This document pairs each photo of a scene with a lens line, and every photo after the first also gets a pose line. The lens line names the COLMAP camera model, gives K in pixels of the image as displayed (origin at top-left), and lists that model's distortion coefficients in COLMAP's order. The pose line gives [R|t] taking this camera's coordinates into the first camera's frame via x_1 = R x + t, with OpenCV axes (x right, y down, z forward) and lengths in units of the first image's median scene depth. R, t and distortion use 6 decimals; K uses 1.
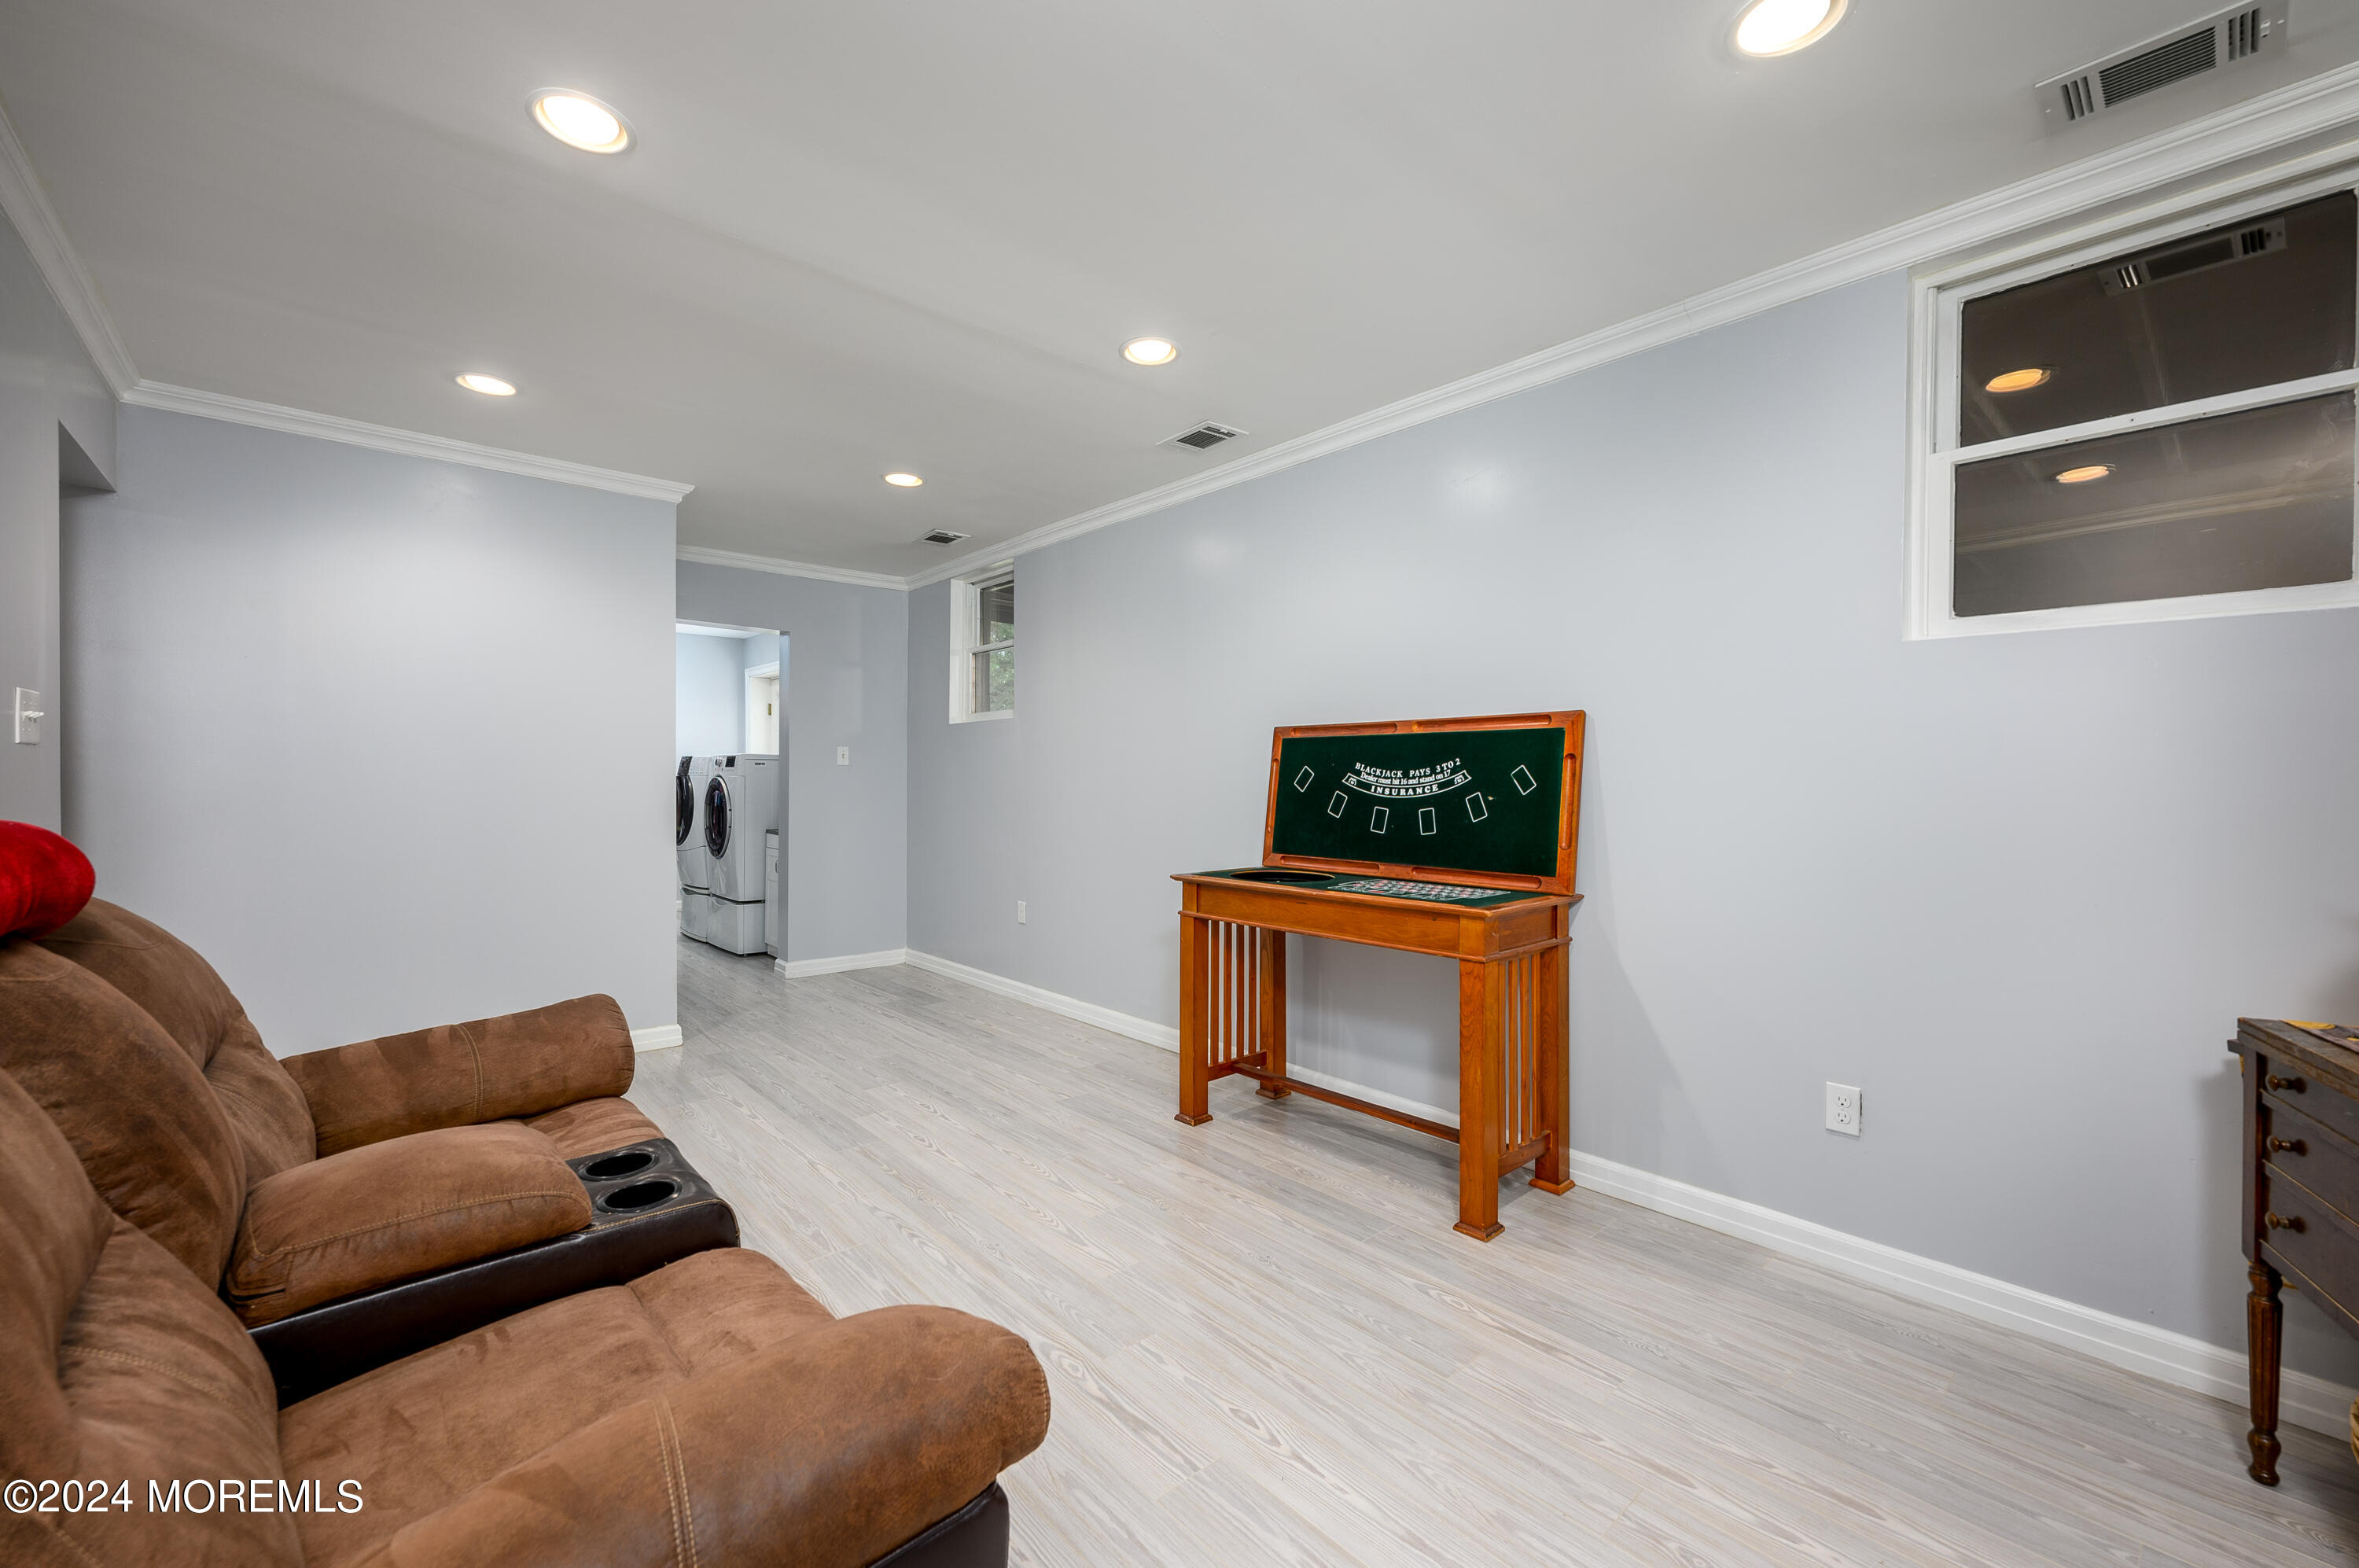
lens RADIAL K [[956.5, 0, 1179.5], [0, 956.5, 784.0], [0, 0, 1]] dist [0.000757, 0.000300]
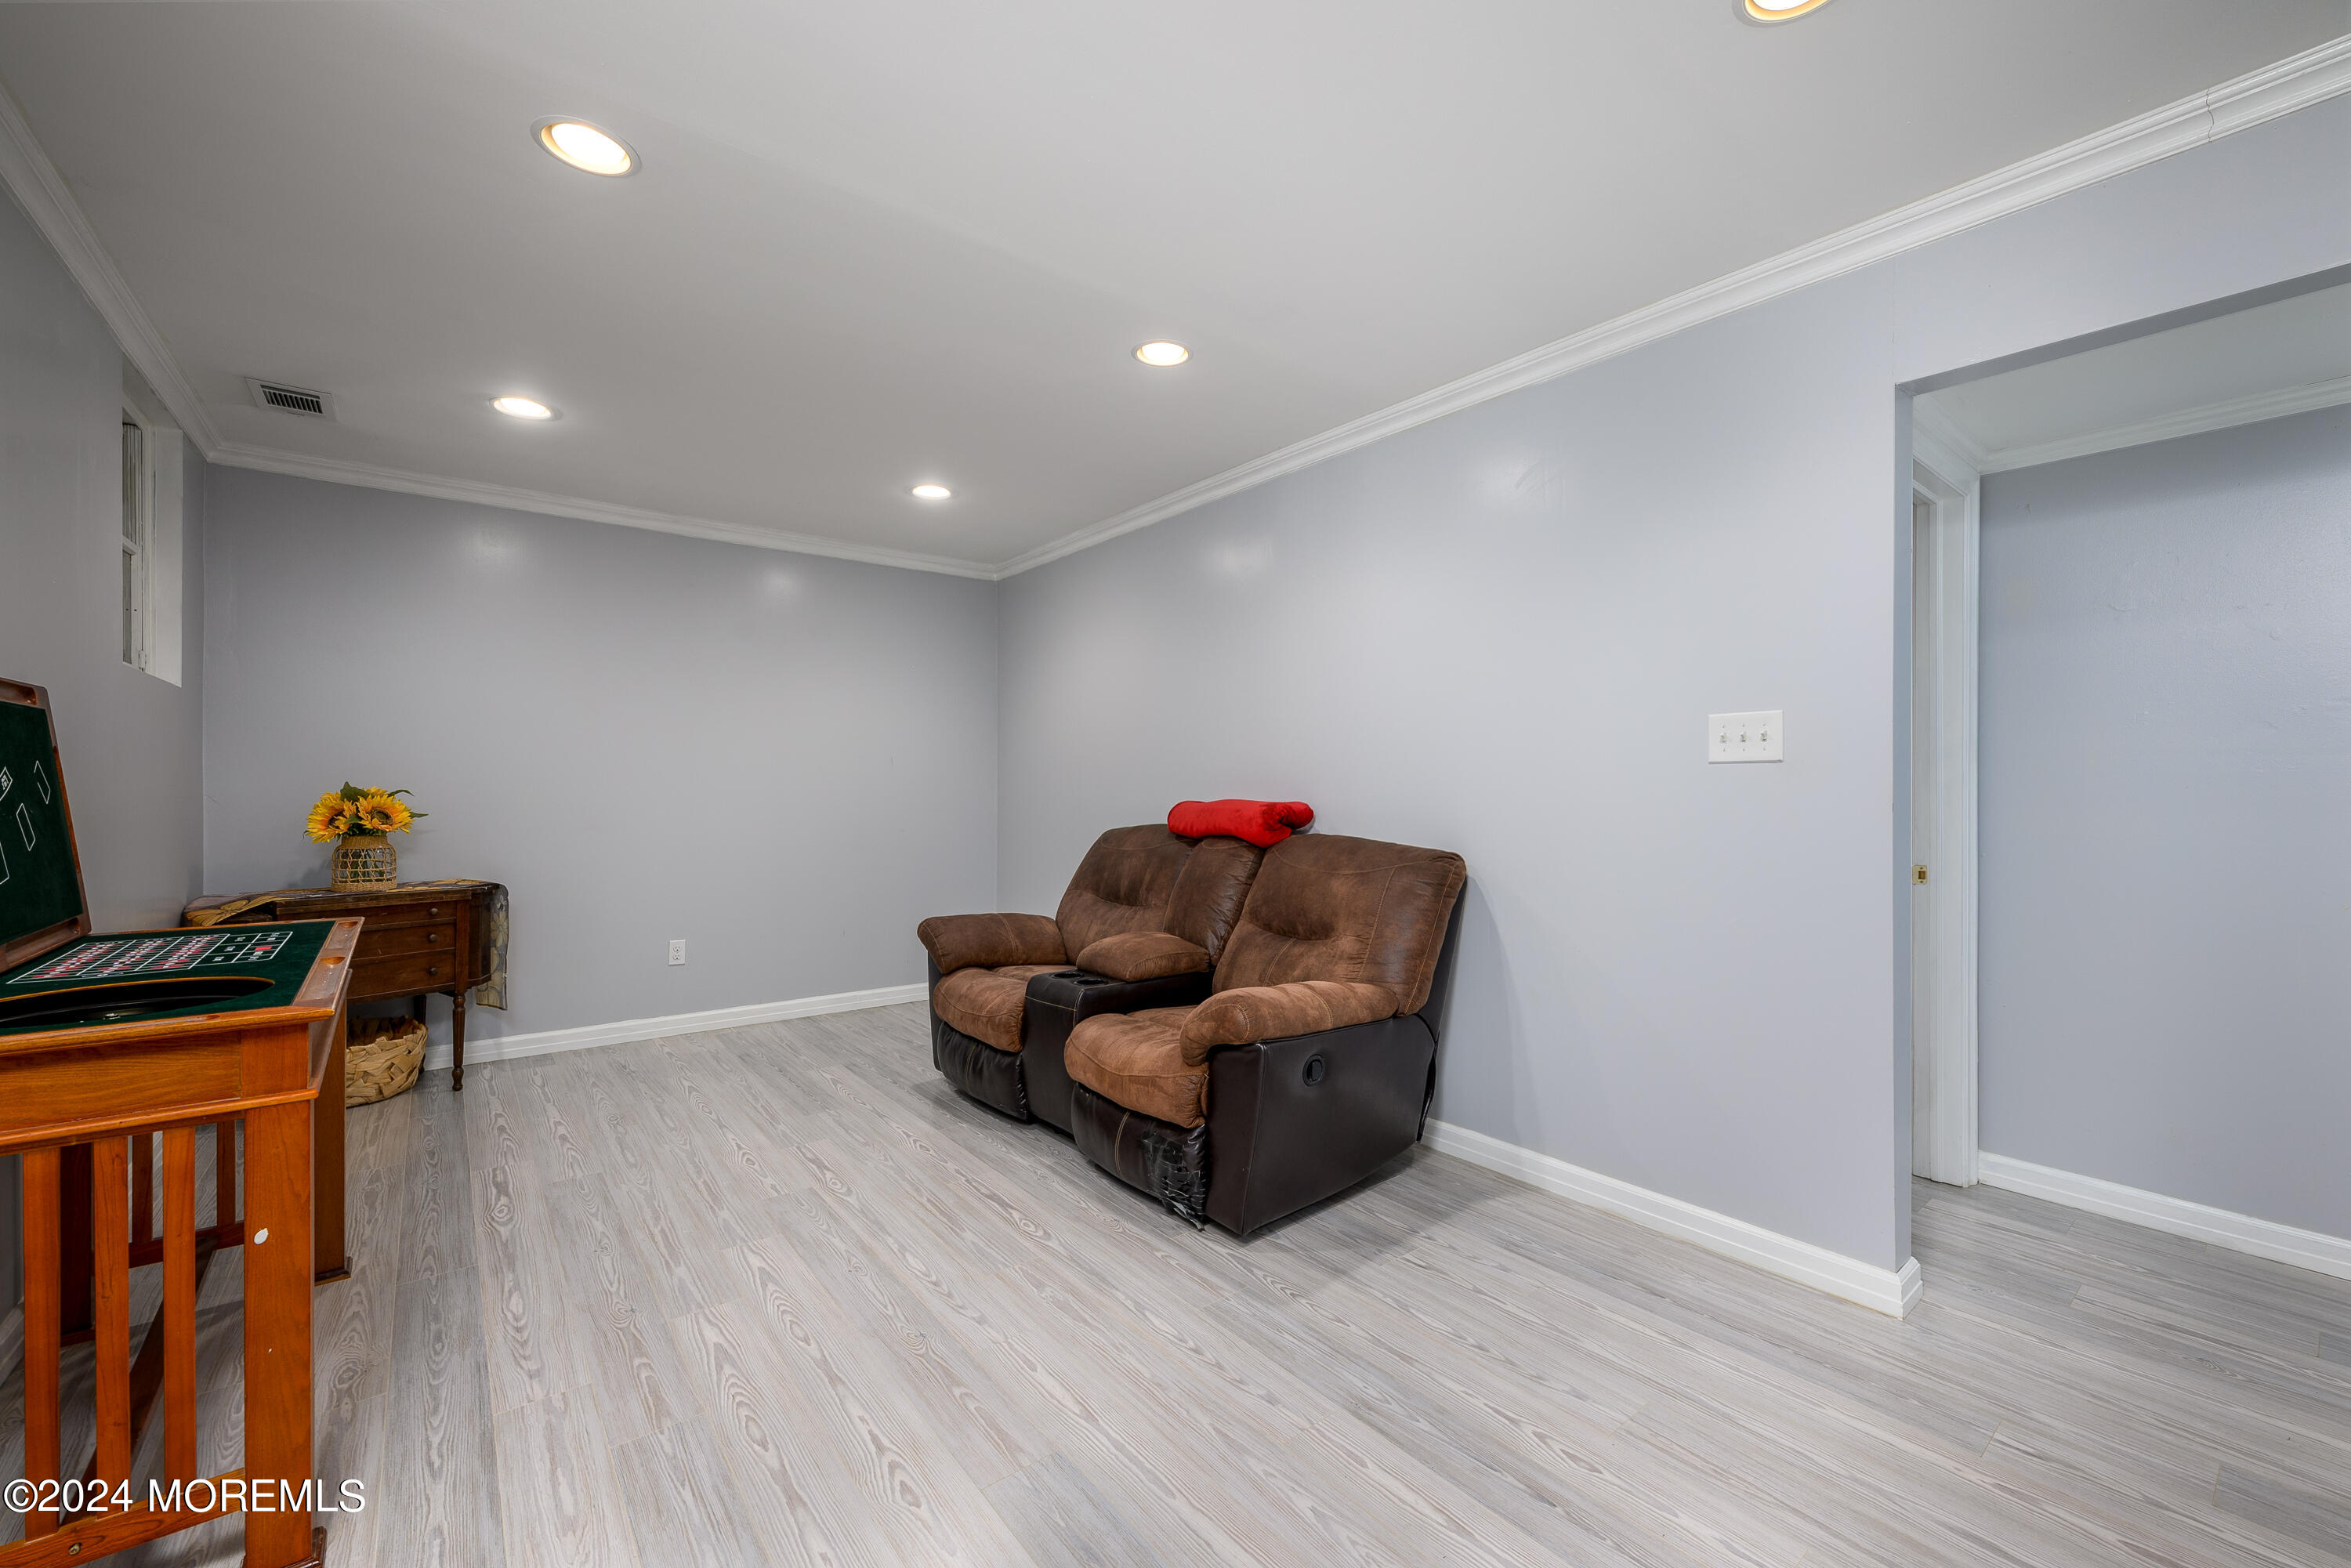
lens RADIAL K [[953.2, 0, 1175.5], [0, 953.2, 784.0], [0, 0, 1]] dist [0.000757, 0.000300]
pose [[-0.998361, -0.009207, 0.056487, -0.599872], [-0.008925, 0.999946, 0.005240, -0.015996], [-0.056532, 0.004727, -0.998390, 2.049855]]
